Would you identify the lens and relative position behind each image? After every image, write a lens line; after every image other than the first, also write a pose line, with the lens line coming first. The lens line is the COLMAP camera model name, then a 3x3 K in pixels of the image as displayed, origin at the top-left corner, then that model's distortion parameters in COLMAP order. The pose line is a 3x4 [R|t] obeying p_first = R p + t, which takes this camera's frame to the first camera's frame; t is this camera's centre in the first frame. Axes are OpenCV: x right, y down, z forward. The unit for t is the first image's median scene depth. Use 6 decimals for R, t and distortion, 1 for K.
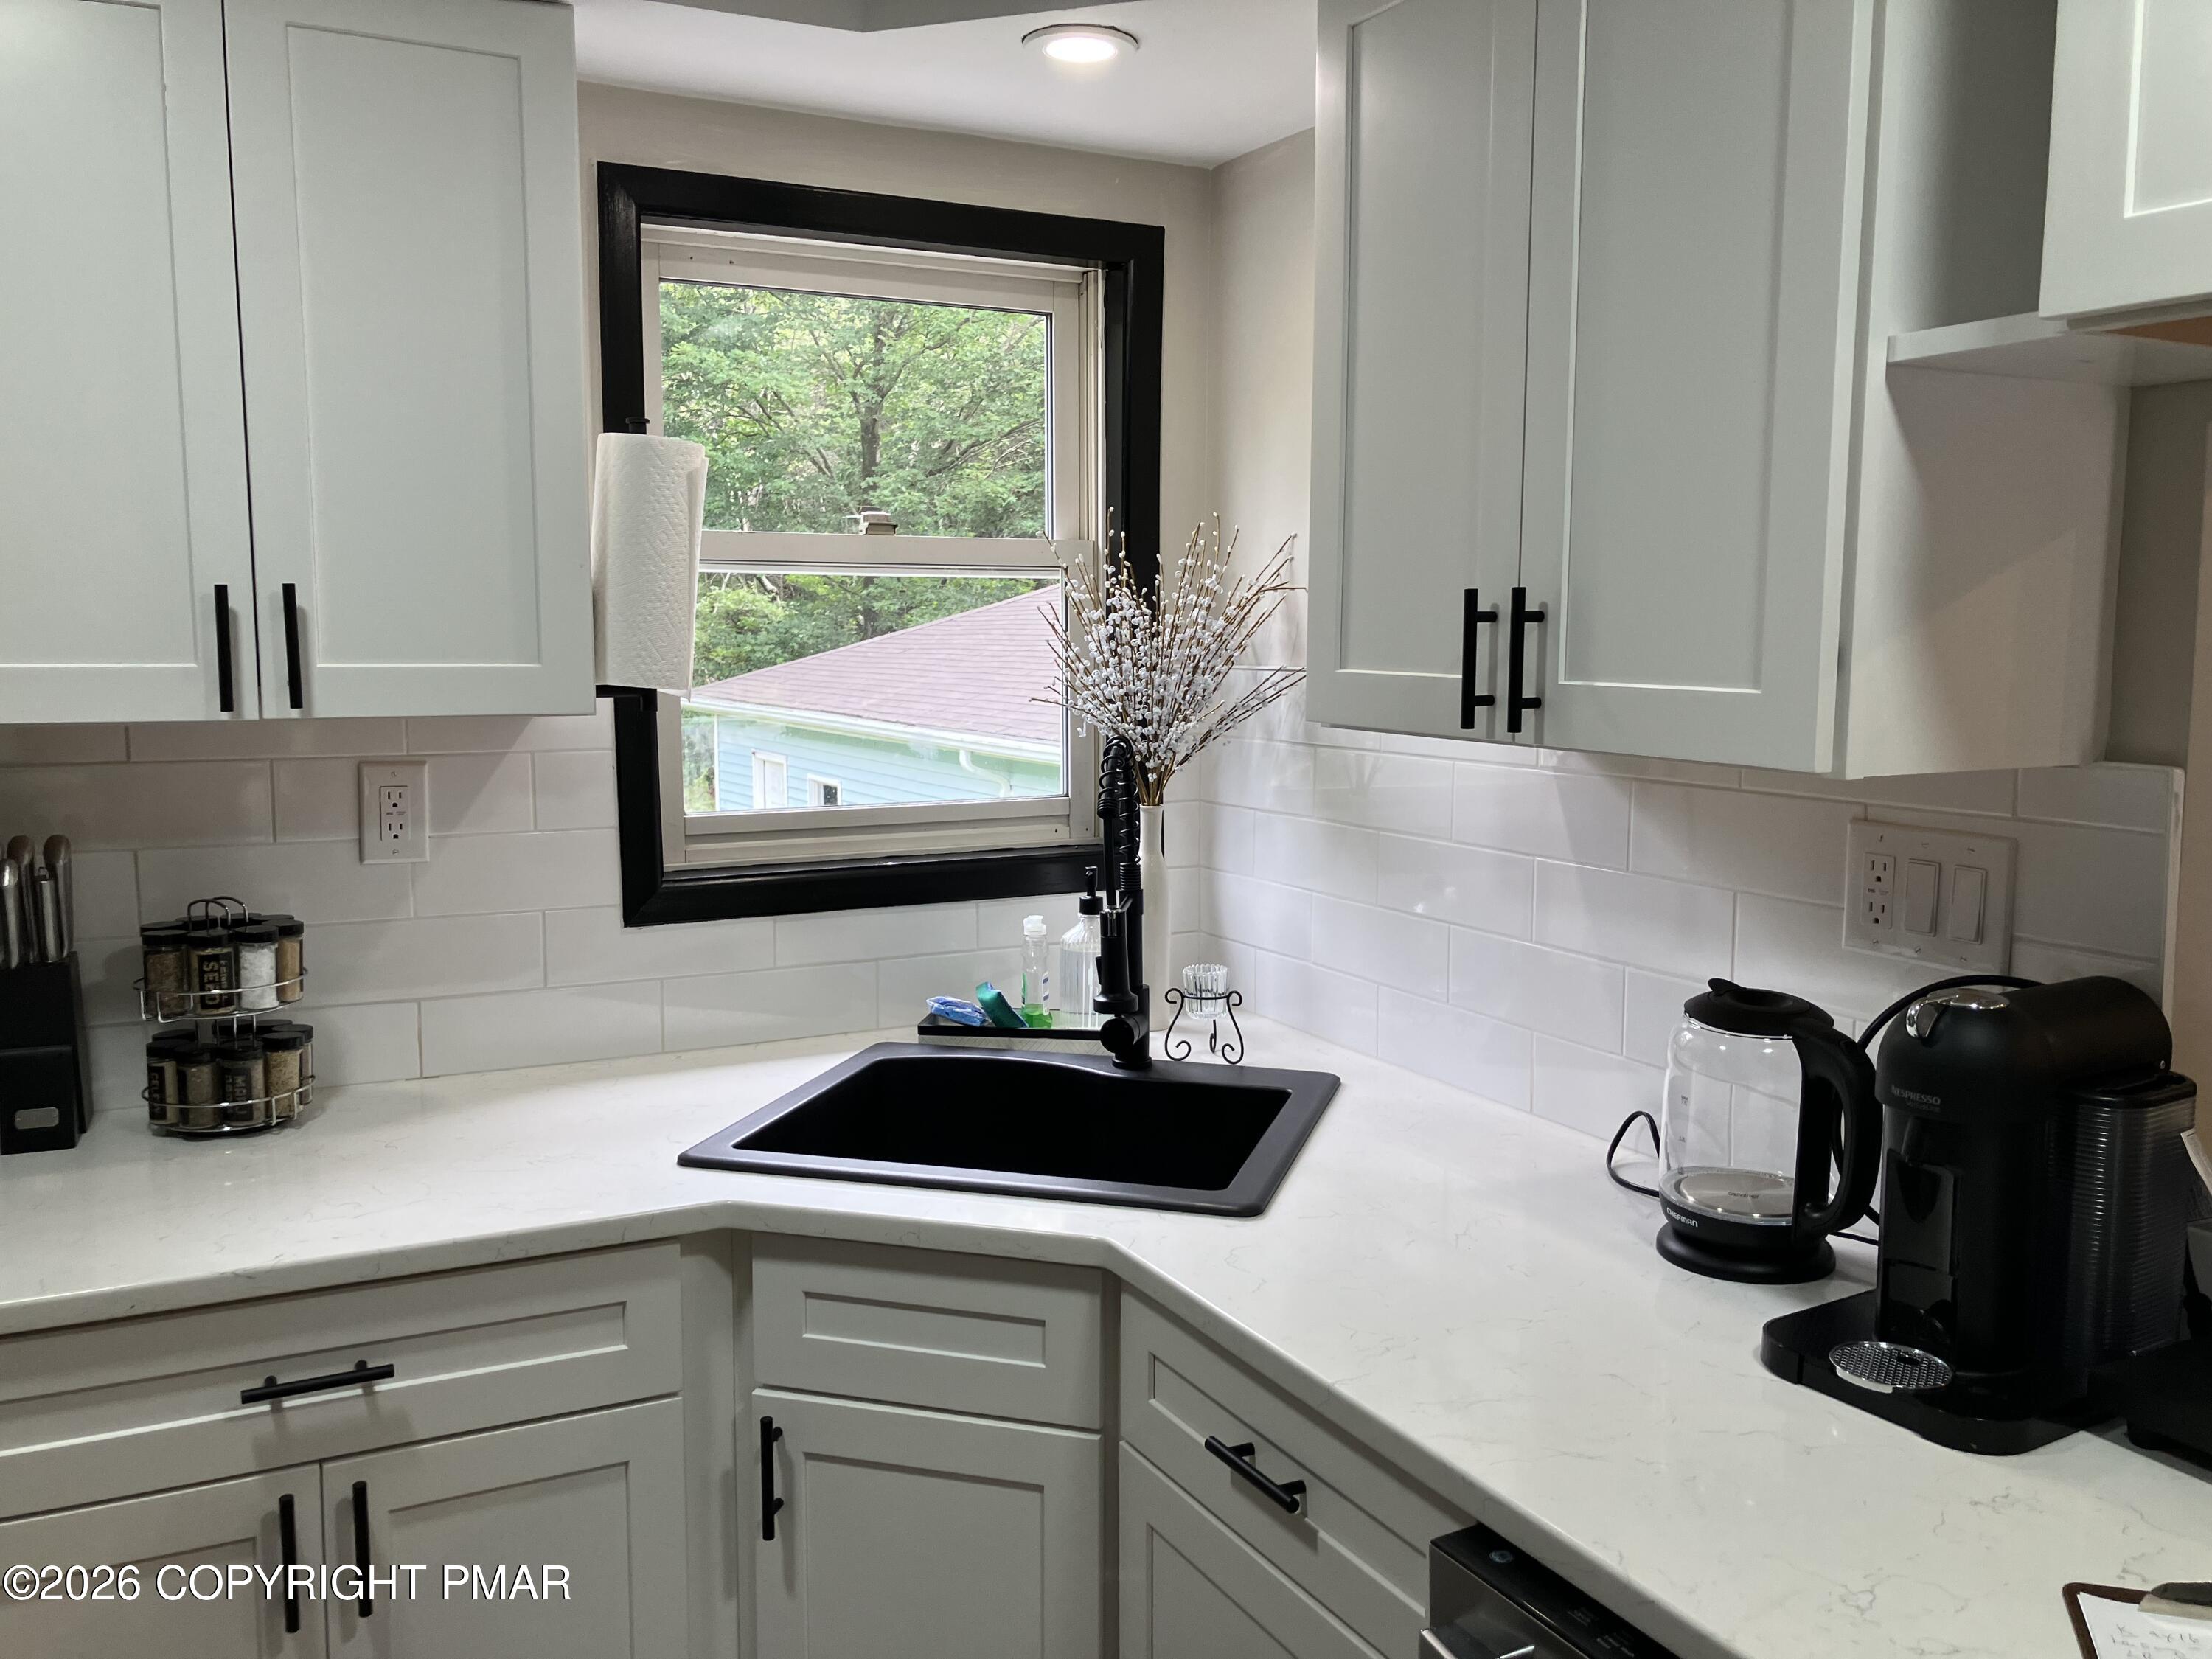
lens RADIAL K [[1799.7, 0, 1106.0], [0, 1799.7, 829.5], [0, 0, 1]] dist [-0.037639, -0.001252]
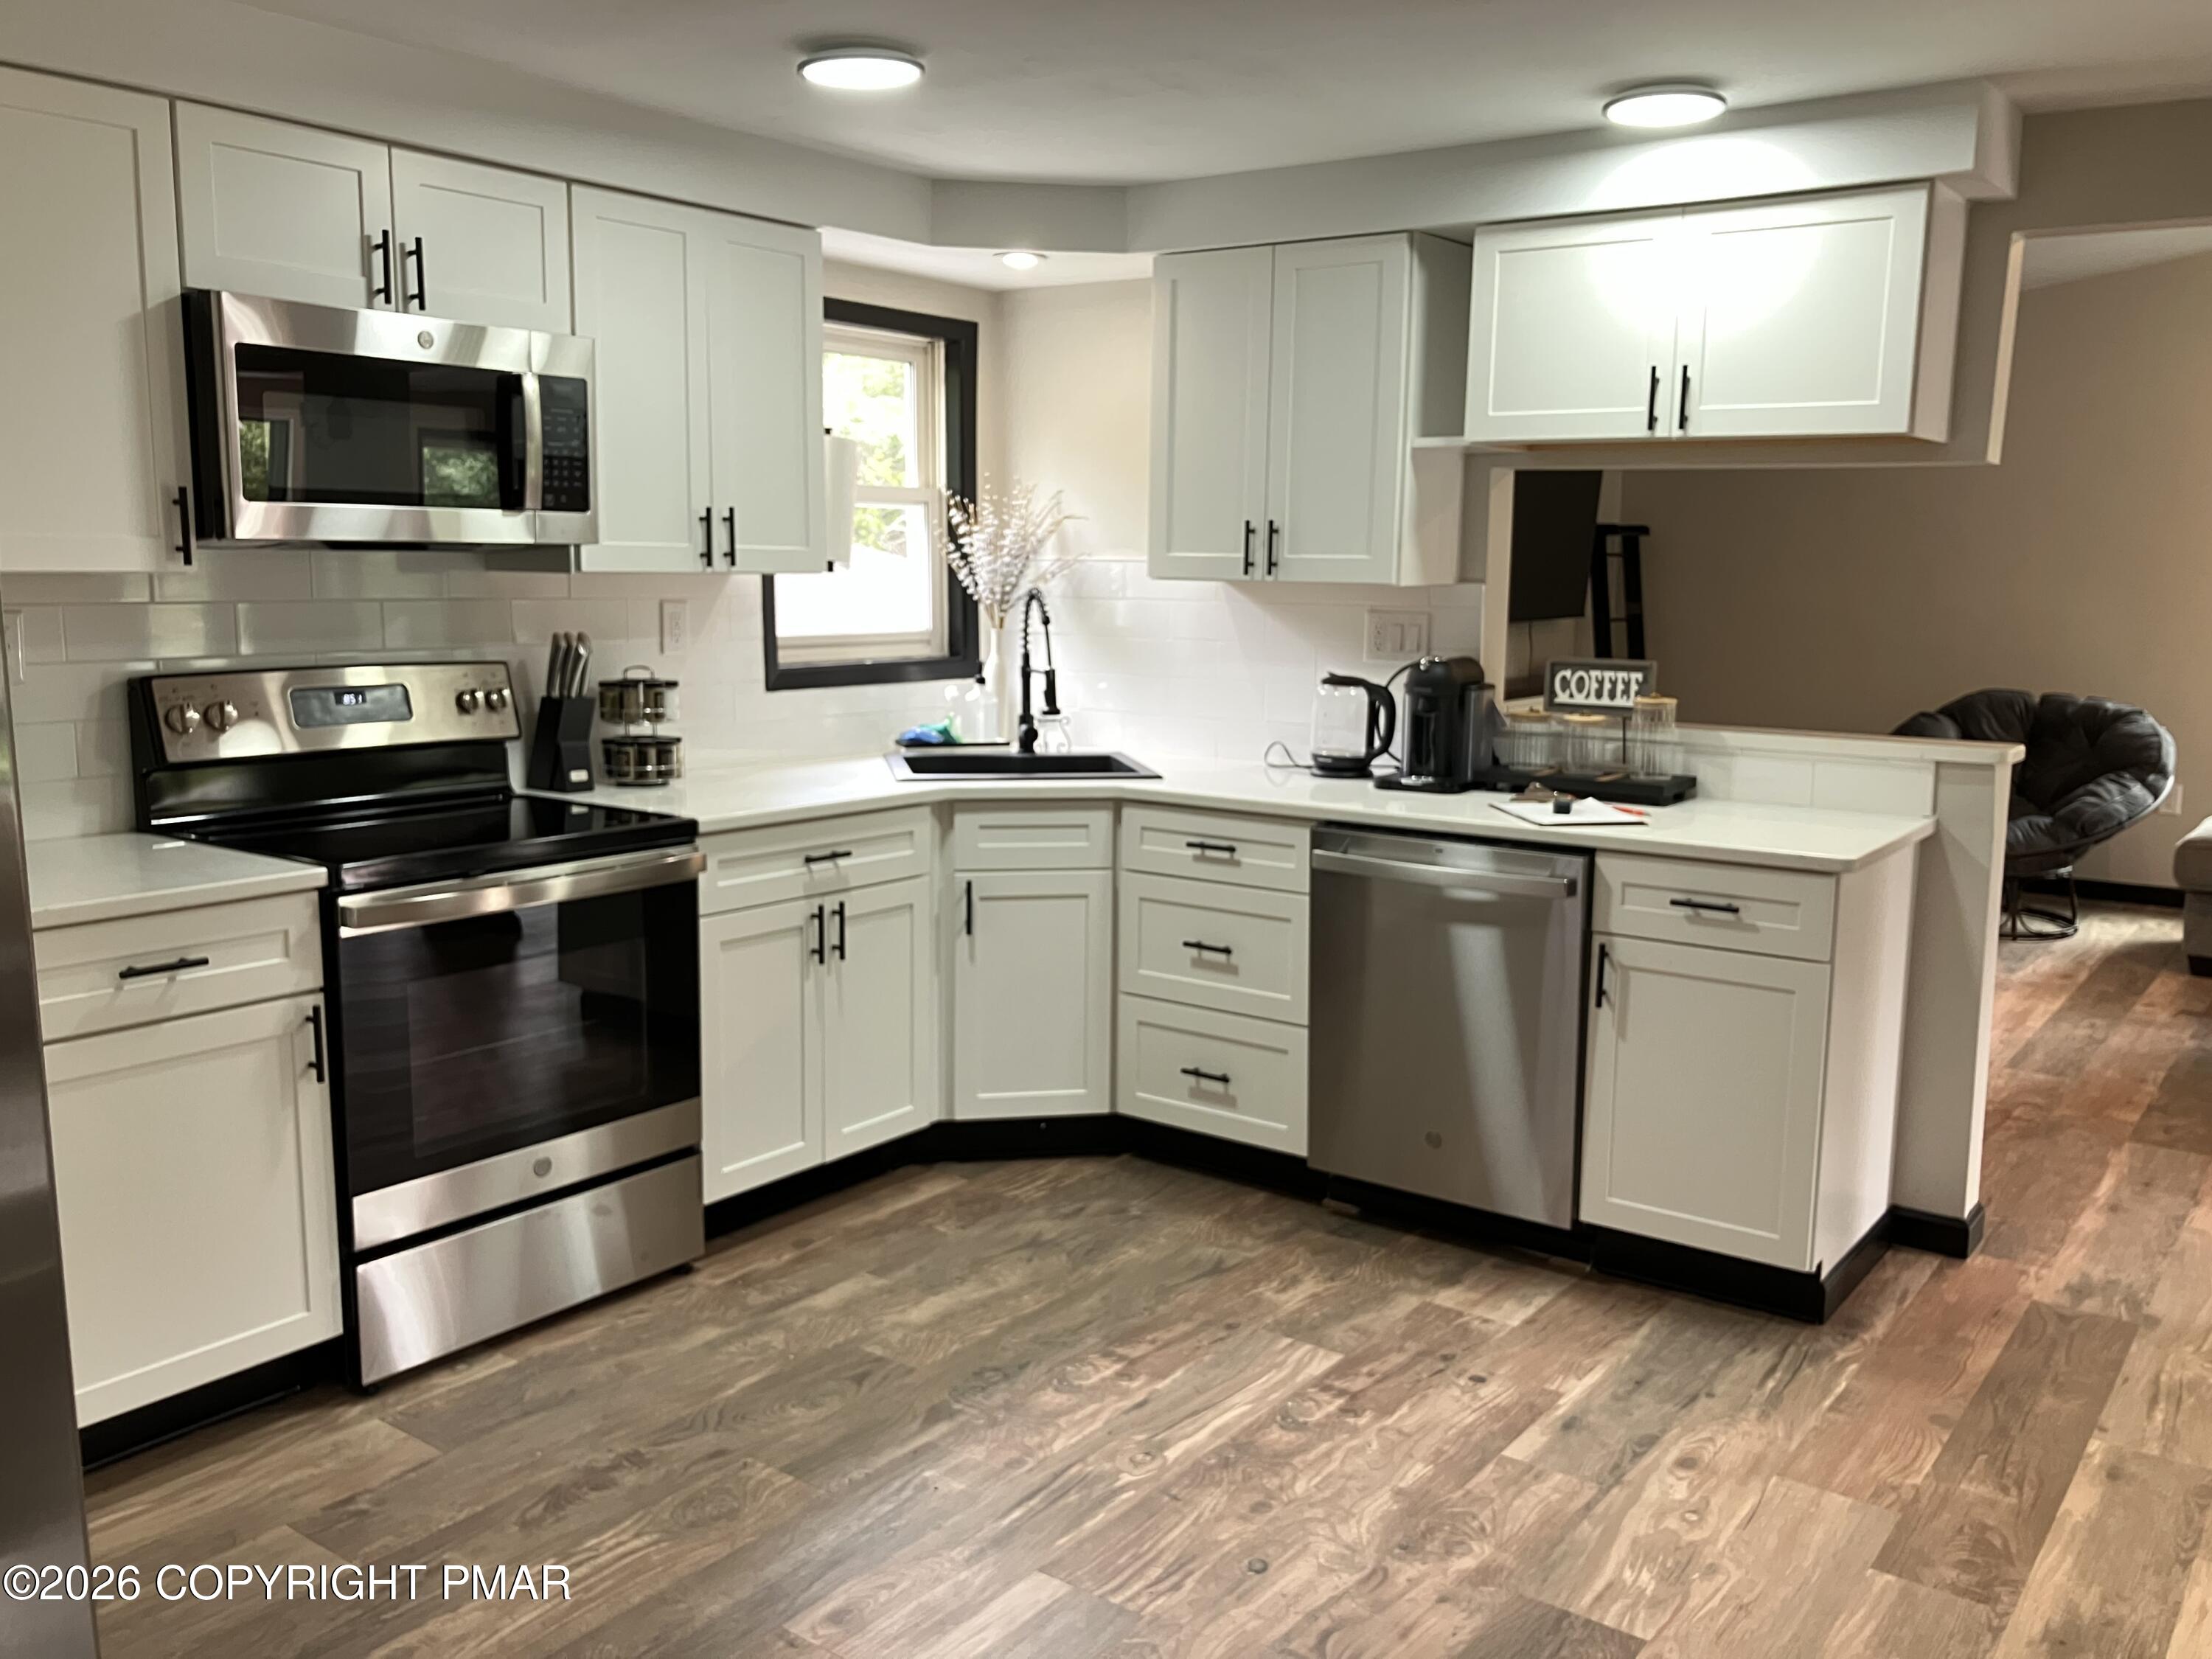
lens RADIAL K [[1843.9, 0, 1106.0], [0, 1843.9, 829.5], [0, 0, 1]] dist [0.023858, 0.001507]
pose [[0.897907, -0.056507, 0.436543, -1.050490], [0.040741, 0.998138, 0.045402, 0.163981], [-0.438296, -0.022982, 0.898537, -1.183523]]
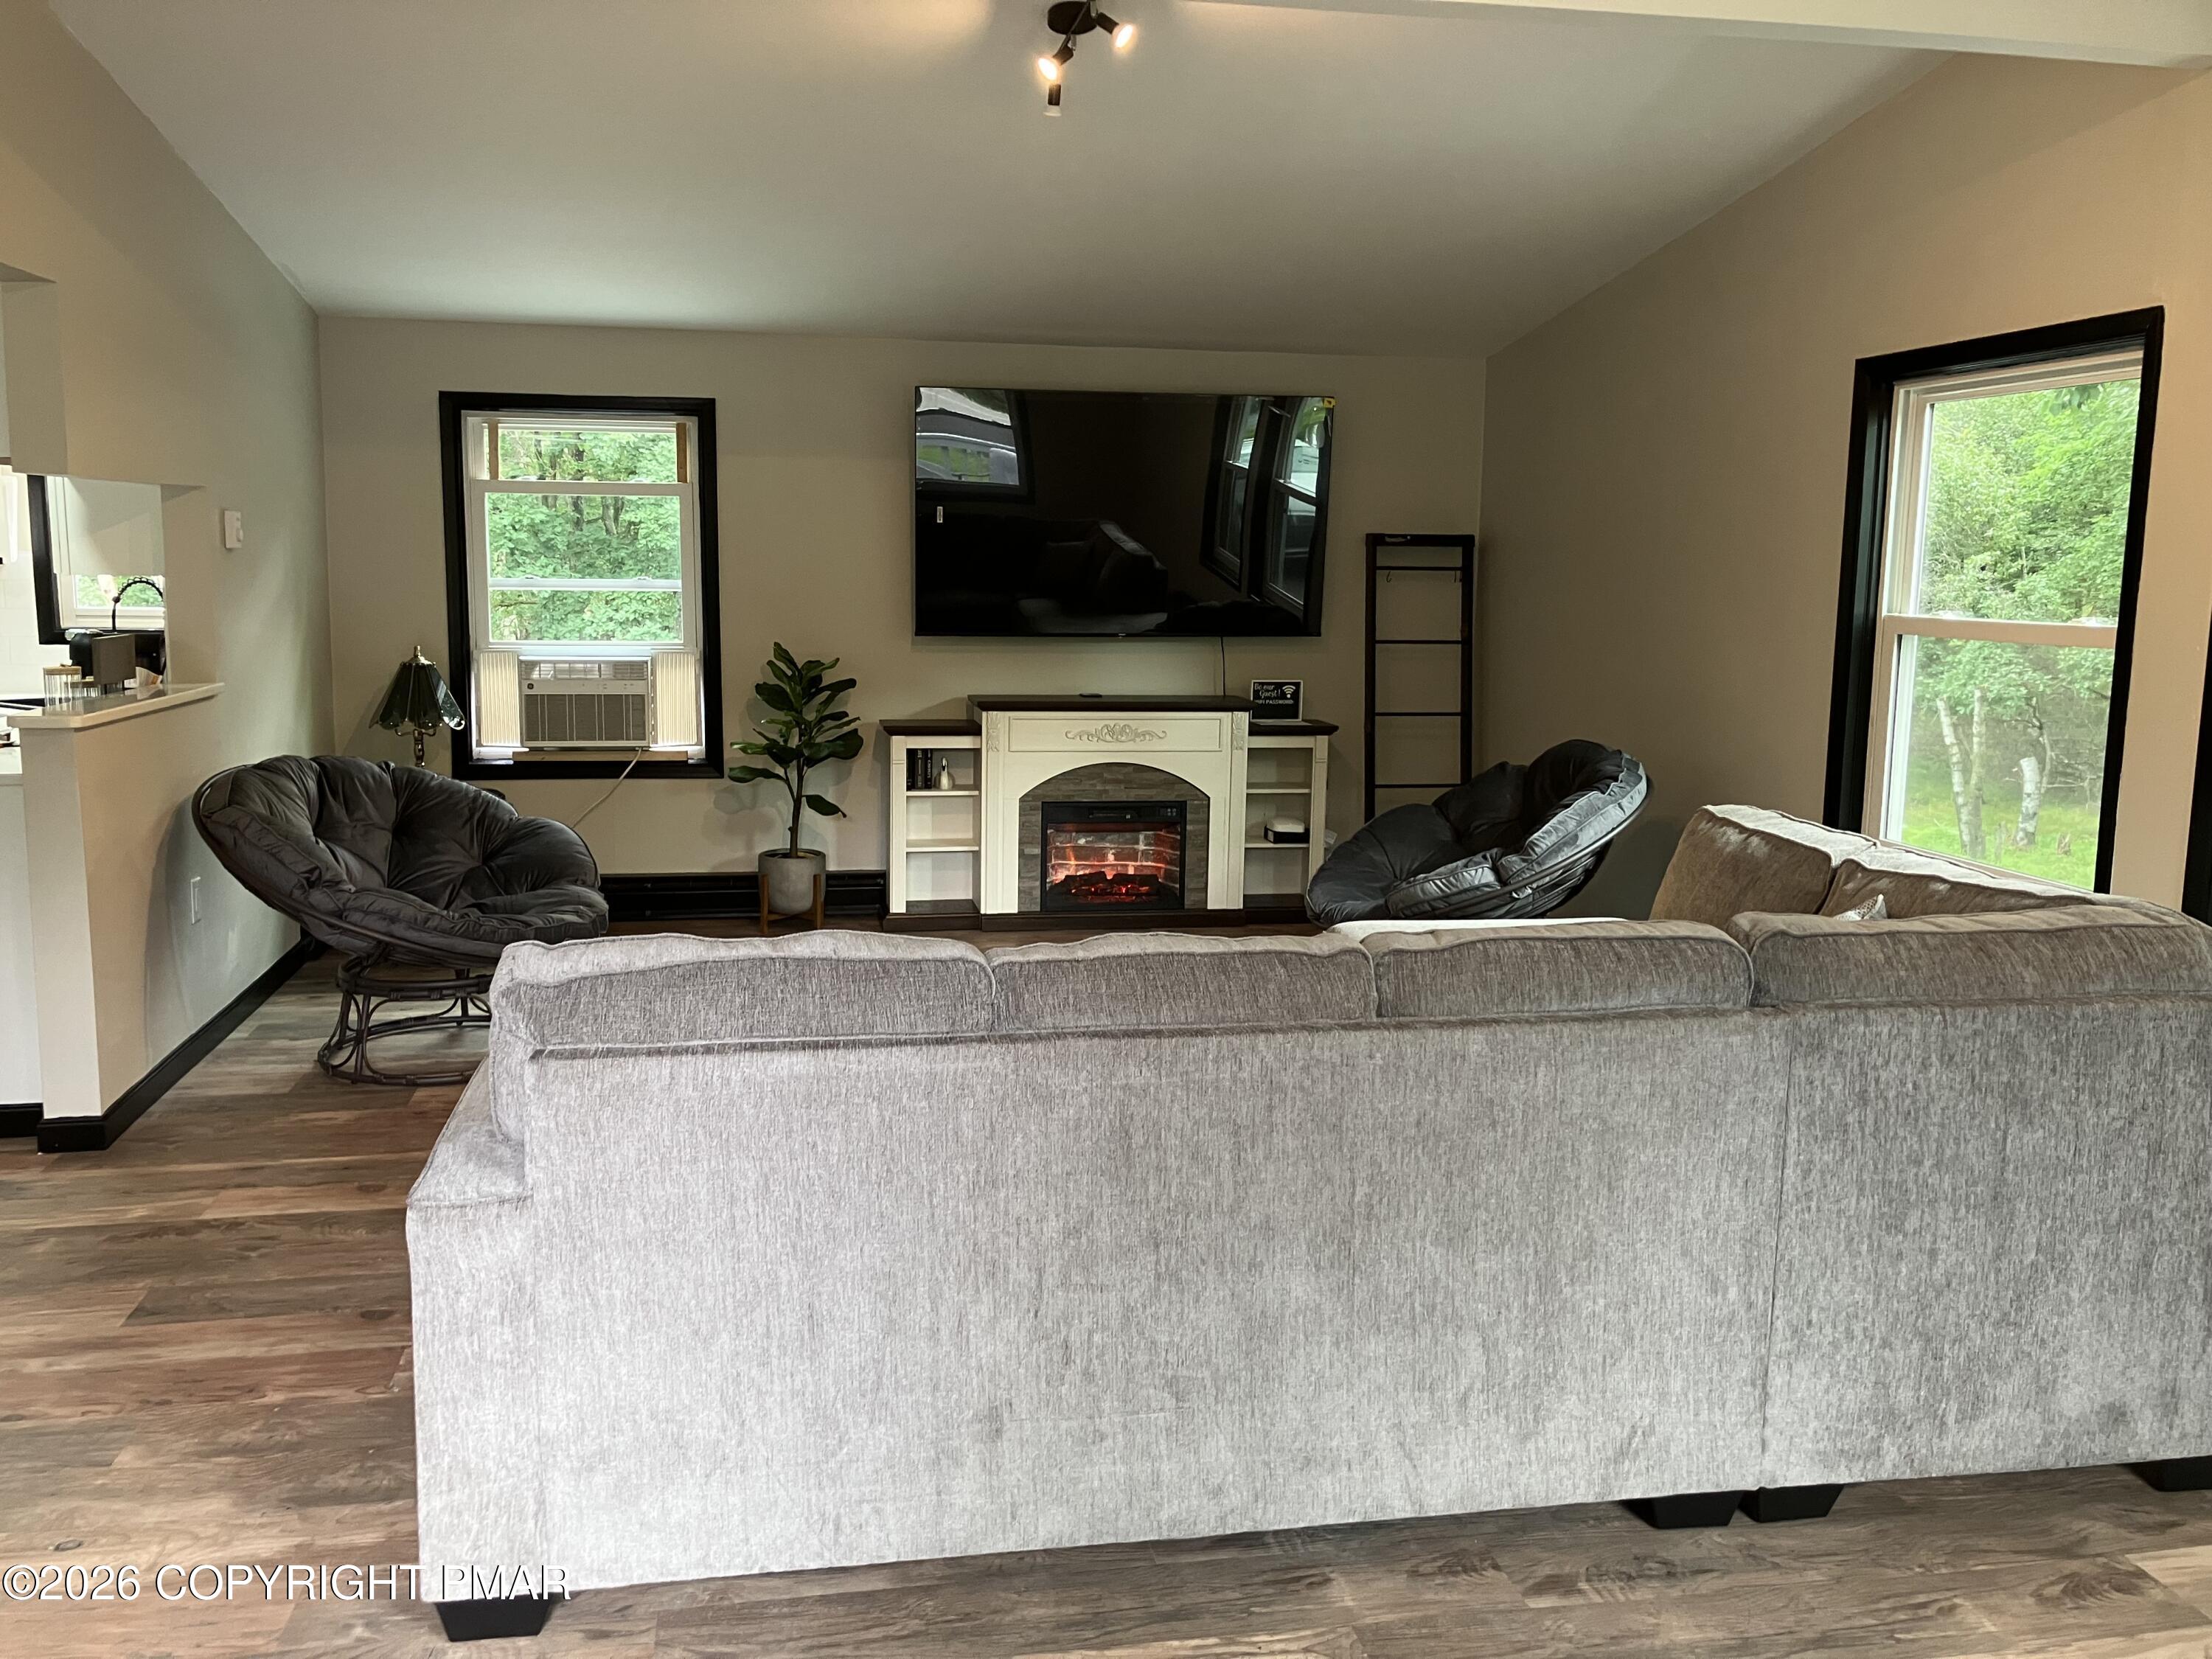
lens RADIAL K [[1843.9, 0, 1106.0], [0, 1843.9, 829.5], [0, 0, 1]] dist [0.023858, 0.001507]
pose [[0.953015, 0.066240, -0.295592, 2.833224], [-0.057737, 0.997630, 0.037415, 0.199236], [0.297370, -0.018590, 0.954581, -1.628478]]
